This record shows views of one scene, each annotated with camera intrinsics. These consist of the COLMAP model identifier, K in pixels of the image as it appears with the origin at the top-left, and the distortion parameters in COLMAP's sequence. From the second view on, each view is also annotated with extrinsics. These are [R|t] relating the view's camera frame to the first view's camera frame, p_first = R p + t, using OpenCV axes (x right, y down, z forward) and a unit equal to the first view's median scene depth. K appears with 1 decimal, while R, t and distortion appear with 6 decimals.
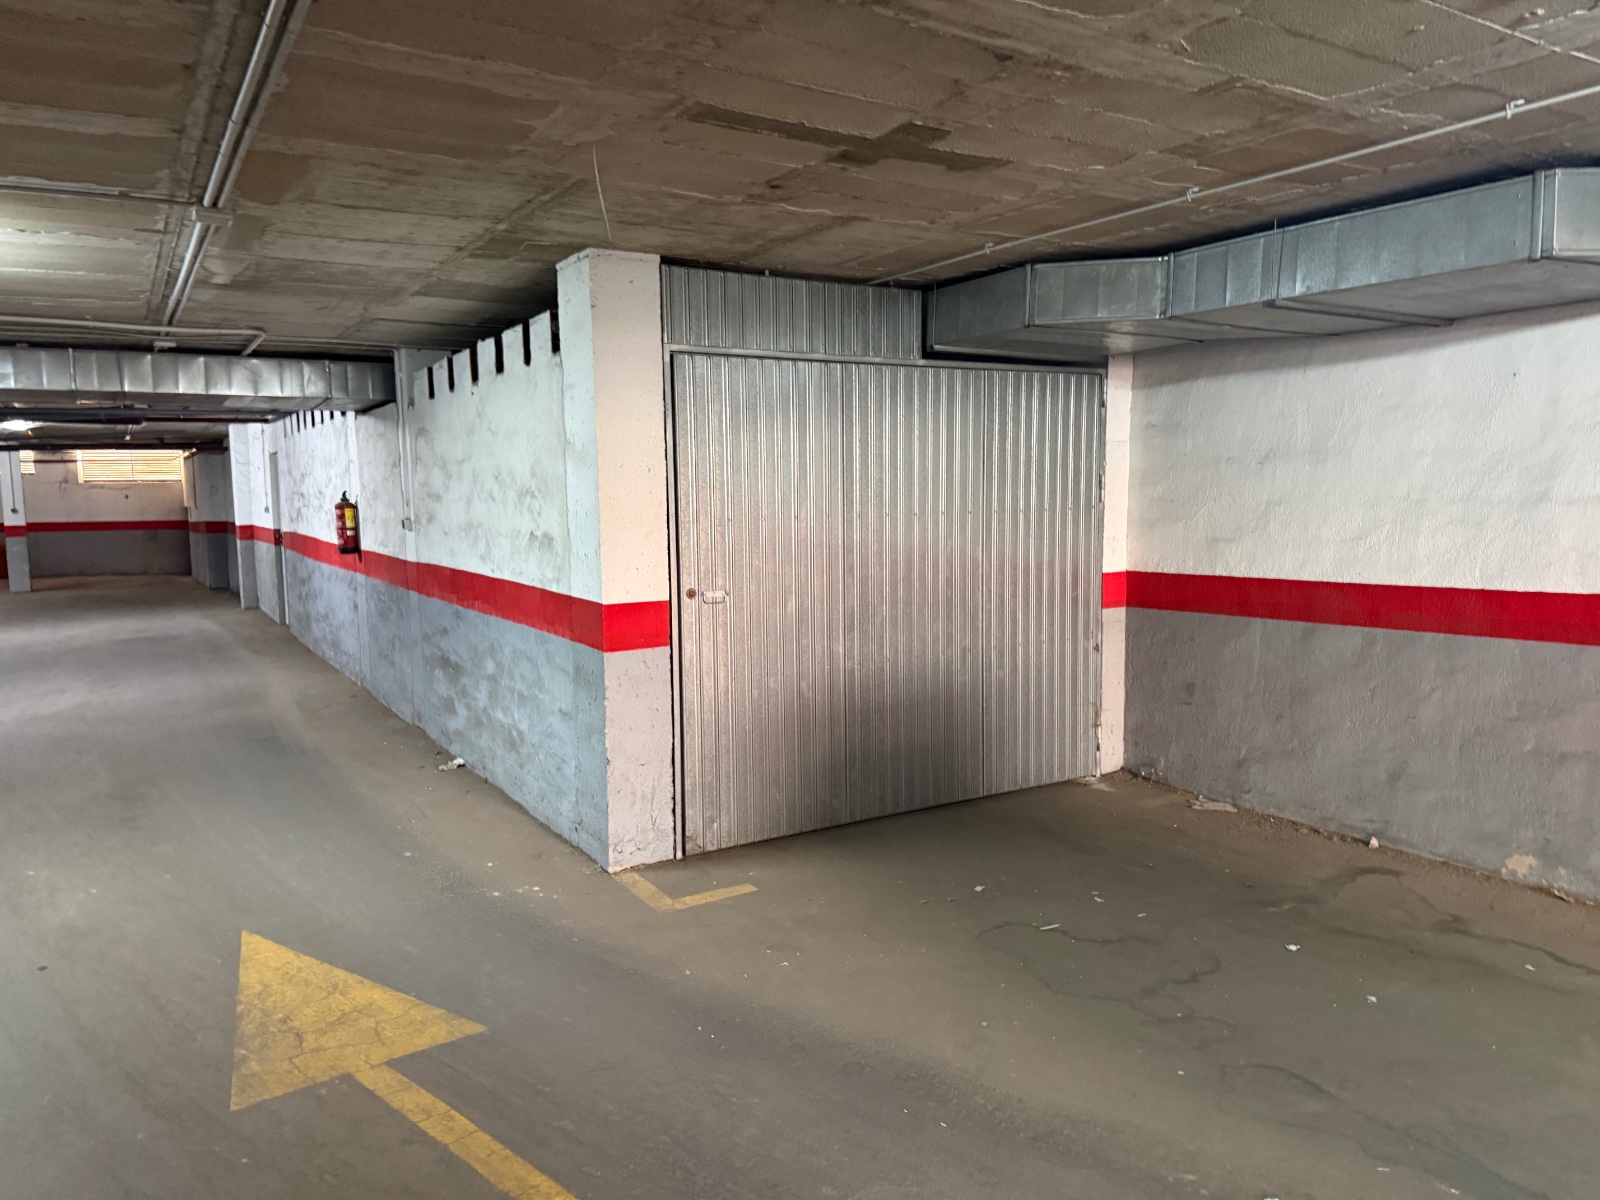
lens RADIAL K [[1118.1, 0, 771.9], [0, 1118.1, 595.3], [0, 0, 1]] dist [0.098984, -0.135063]
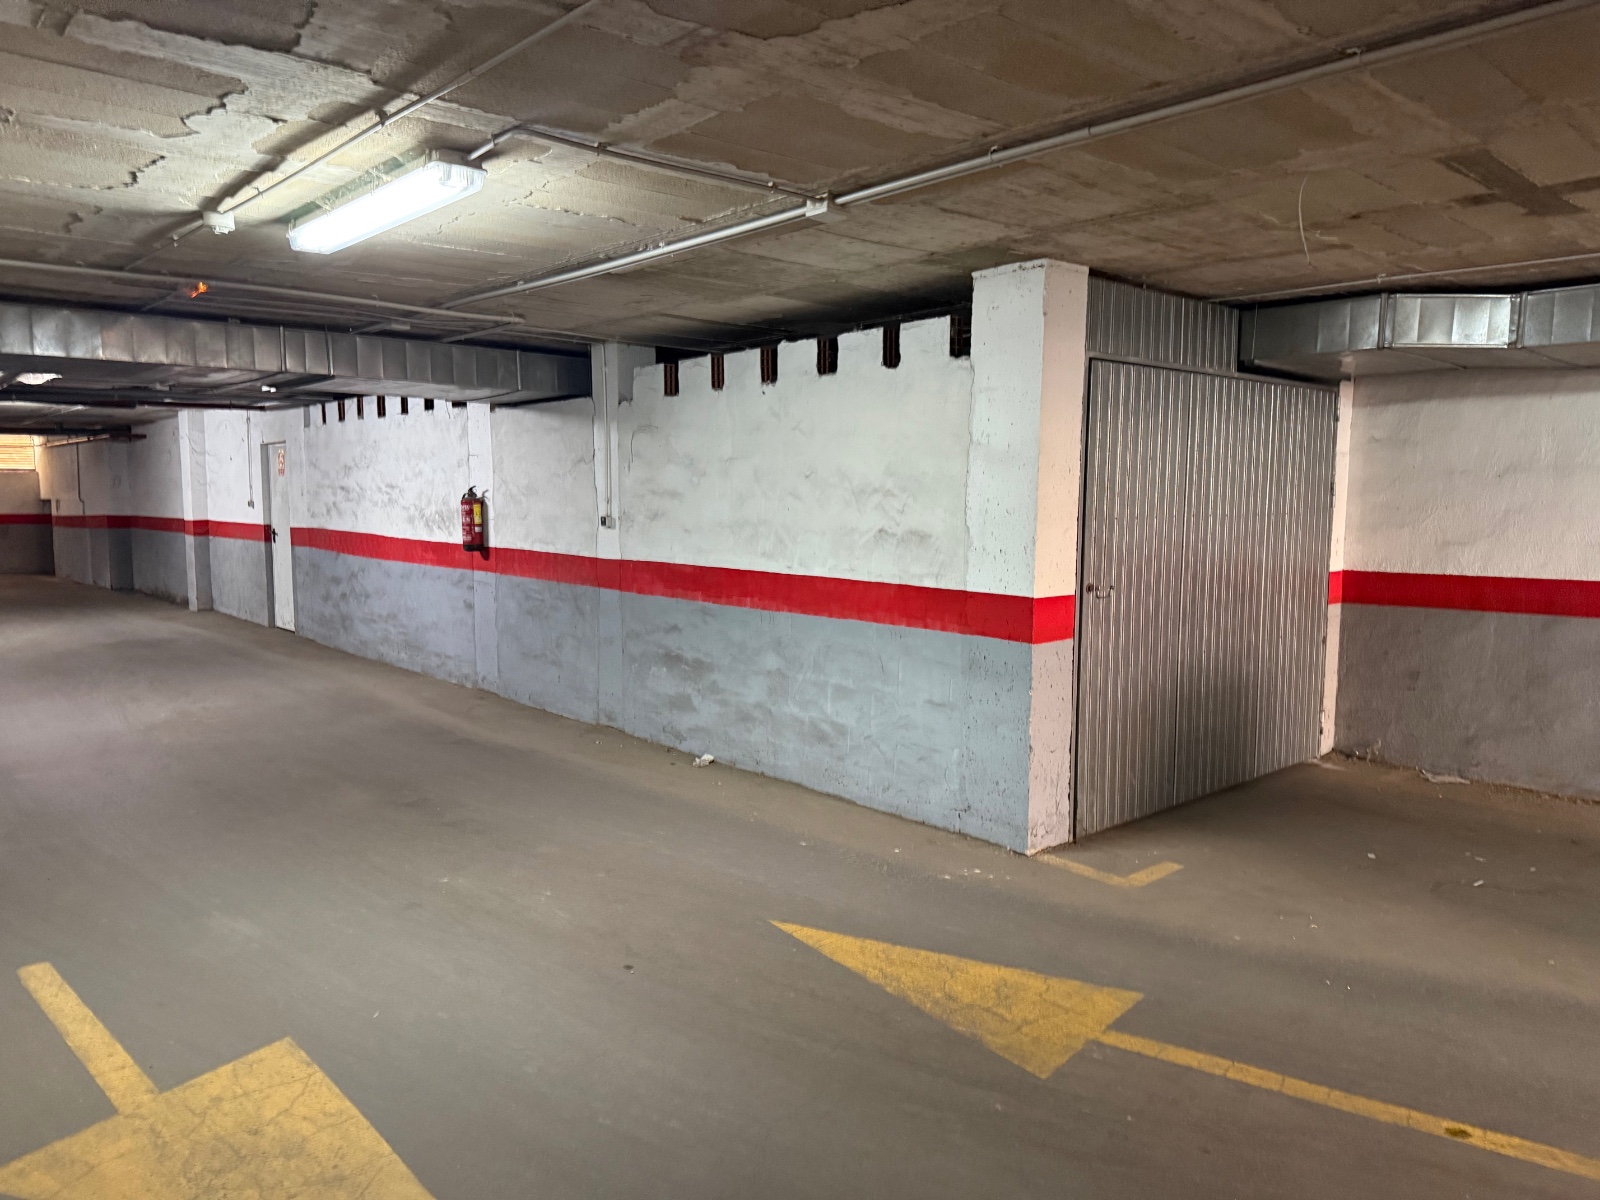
lens RADIAL K [[1118.1, 0, 771.9], [0, 1118.1, 595.3], [0, 0, 1]] dist [0.098984, -0.135063]
pose [[0.982377, 0.000932, 0.186906, -0.499644], [-0.000303, 0.999994, -0.003395, 0.007425], [-0.186908, 0.003279, 0.982372, 0.013084]]
